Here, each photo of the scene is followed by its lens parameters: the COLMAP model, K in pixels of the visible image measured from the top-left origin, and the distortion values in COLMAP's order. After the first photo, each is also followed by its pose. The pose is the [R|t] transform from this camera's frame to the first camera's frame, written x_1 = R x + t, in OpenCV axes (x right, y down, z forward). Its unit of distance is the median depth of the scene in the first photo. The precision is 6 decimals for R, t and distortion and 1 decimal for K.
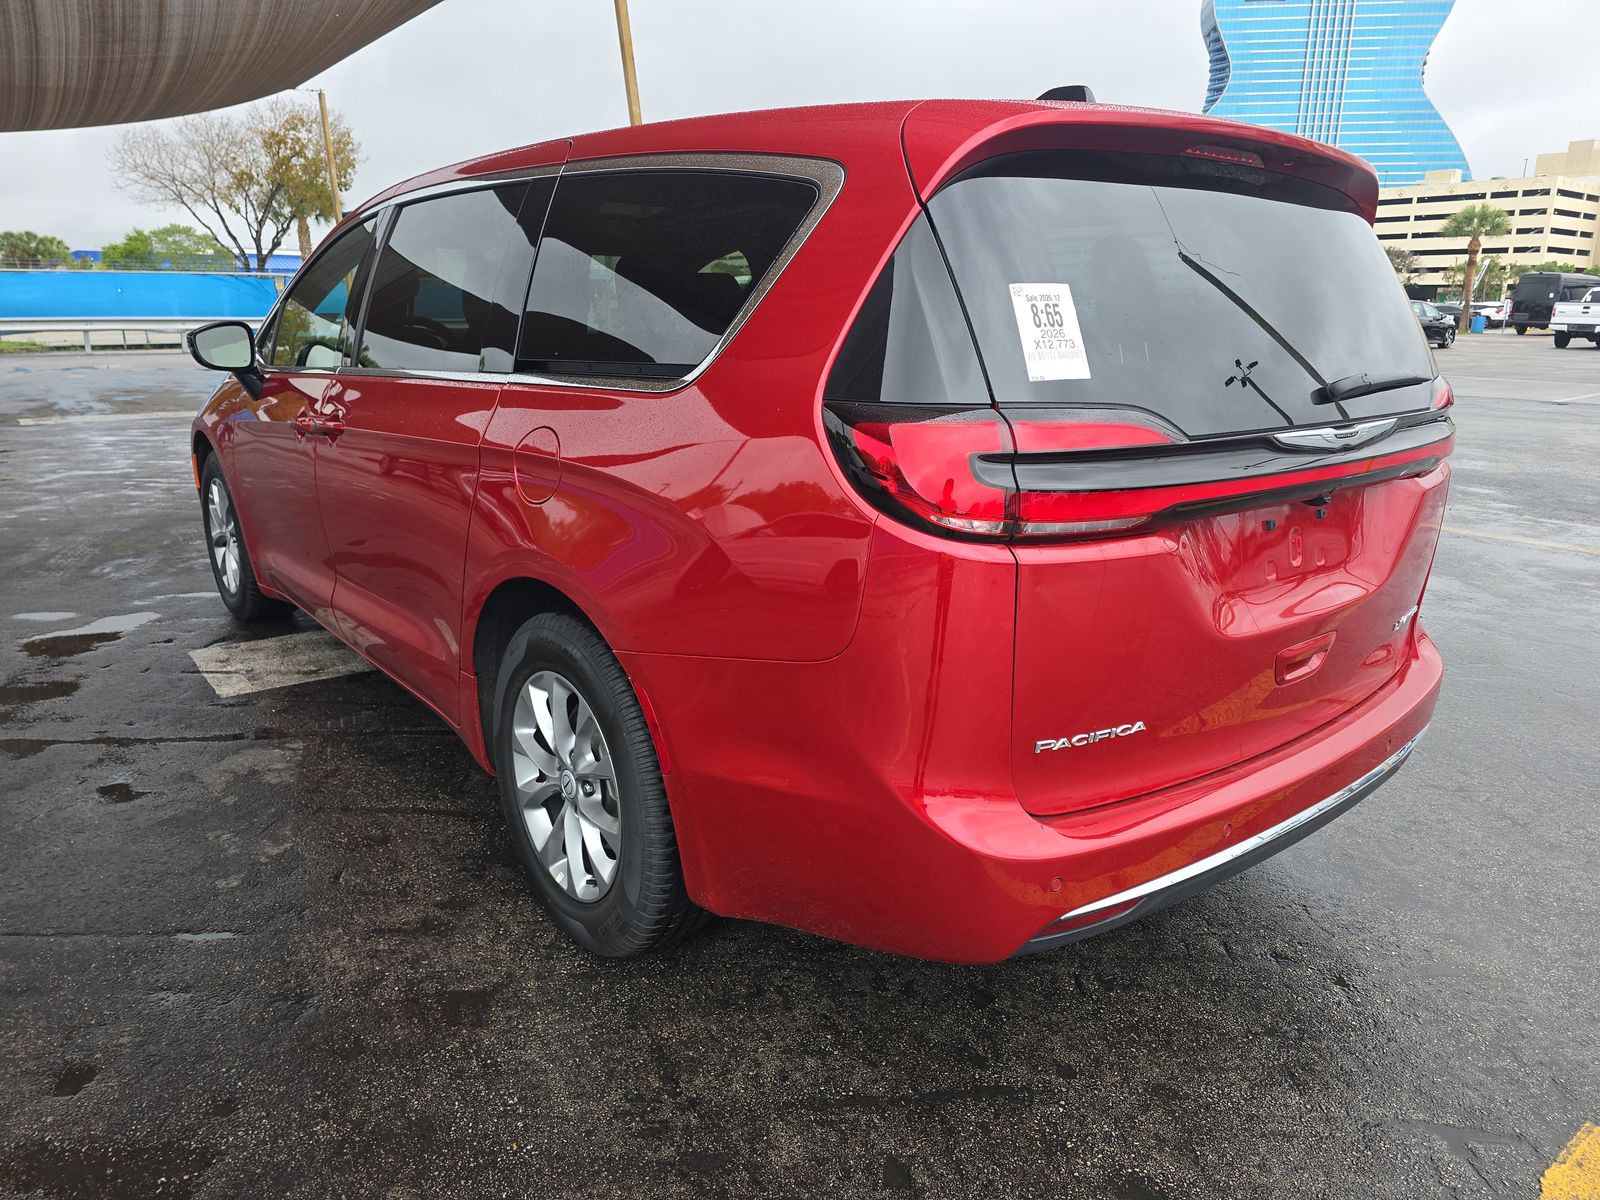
lens RADIAL K [[1067.9, 0, 771.7], [0, 1067.9, 578.3], [0, 0, 1]] dist [0.030557, -0.032076]
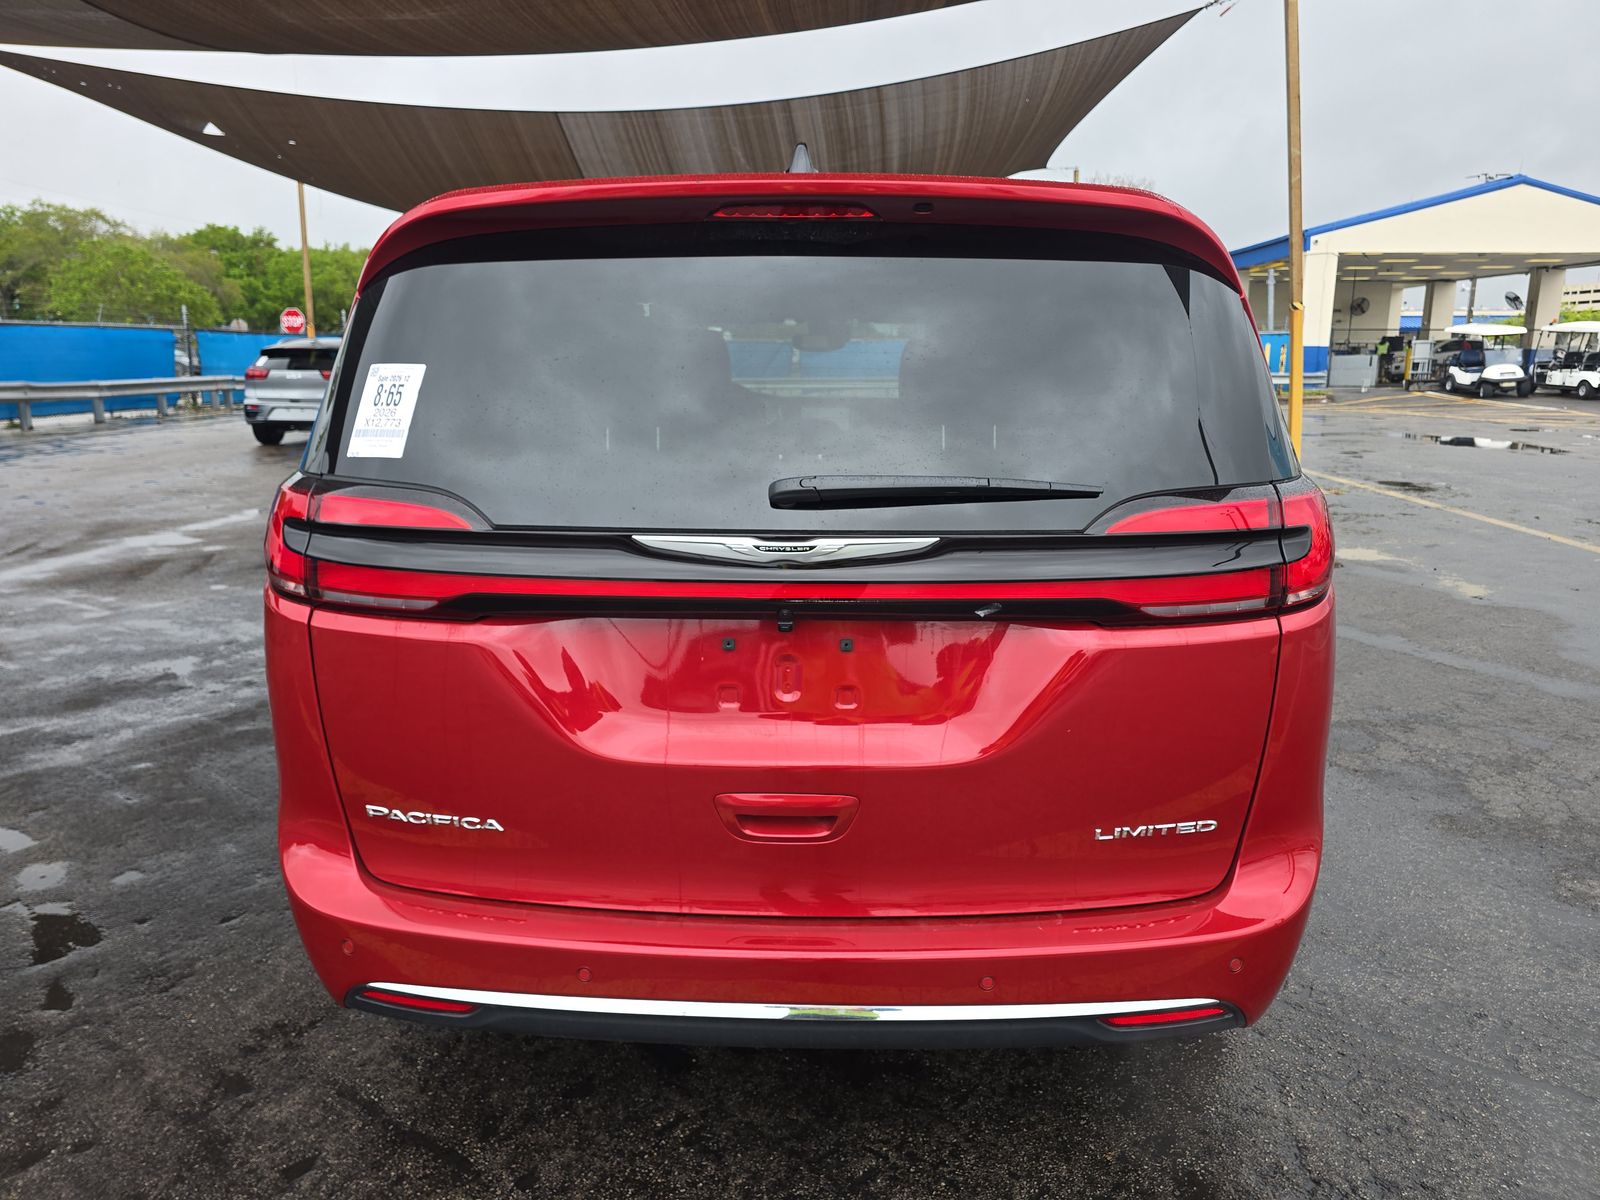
lens RADIAL K [[1067.9, 0, 817.9], [0, 1067.9, 586.1], [0, 0, 1]] dist [0.030557, -0.032076]
pose [[0.769989, 0.132240, -0.624203, 1.005905], [-0.157987, 0.987338, 0.014286, -0.115598], [0.618188, 0.087616, 0.781132, 0.374969]]
